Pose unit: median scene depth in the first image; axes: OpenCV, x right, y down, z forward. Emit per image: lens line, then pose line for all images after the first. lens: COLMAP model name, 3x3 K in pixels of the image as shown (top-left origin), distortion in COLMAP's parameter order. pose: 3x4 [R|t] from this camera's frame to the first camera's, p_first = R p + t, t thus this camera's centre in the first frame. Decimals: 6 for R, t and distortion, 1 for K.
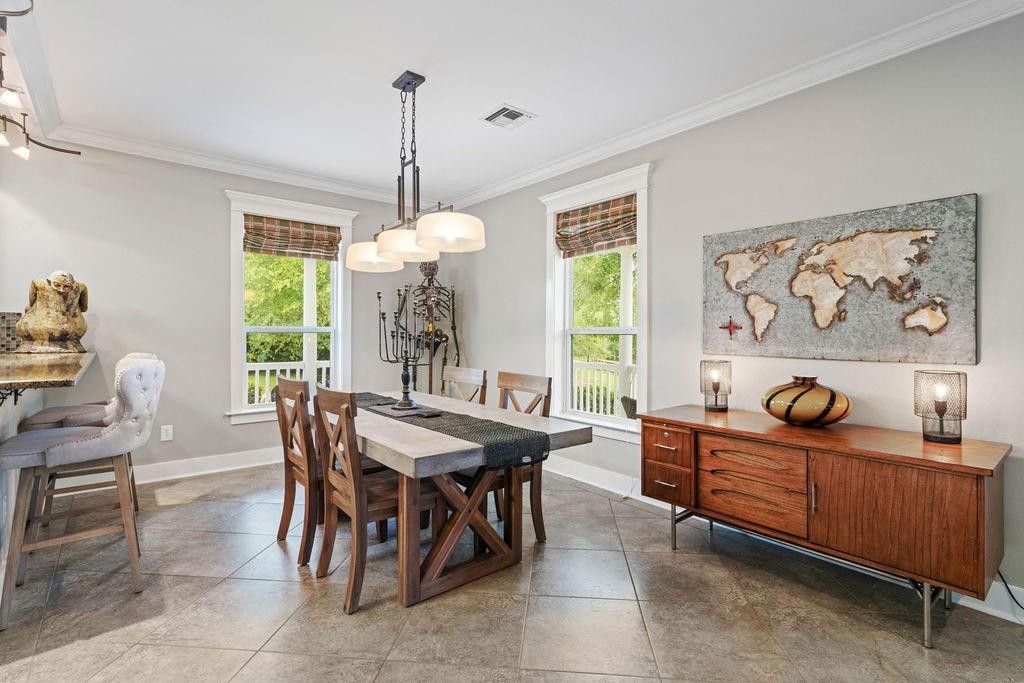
lens RADIAL K [[469.6, 0, 512.9], [0, 469.6, 335.2], [0, 0, 1]] dist [0.013517, 0.000539]
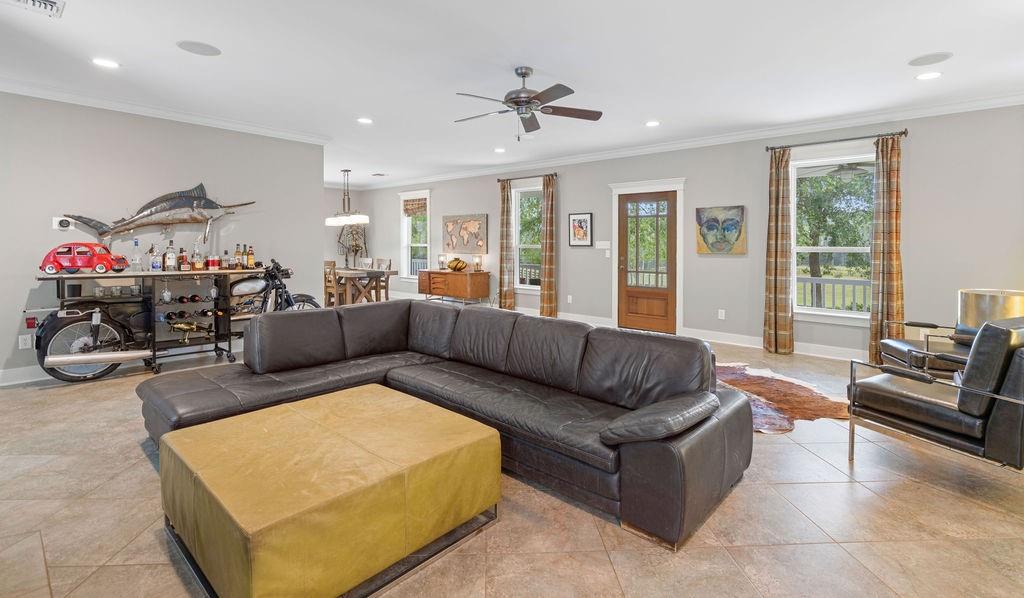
lens RADIAL K [[467.0, 0, 511.0], [0, 467.0, 281.8], [0, 0, 1]] dist [-0.000613, -0.000113]
pose [[0.989067, -0.003048, 0.147435, 0.372793], [-0.007457, 0.997473, 0.070648, 0.007618], [-0.147278, -0.070975, 0.986545, -2.094130]]
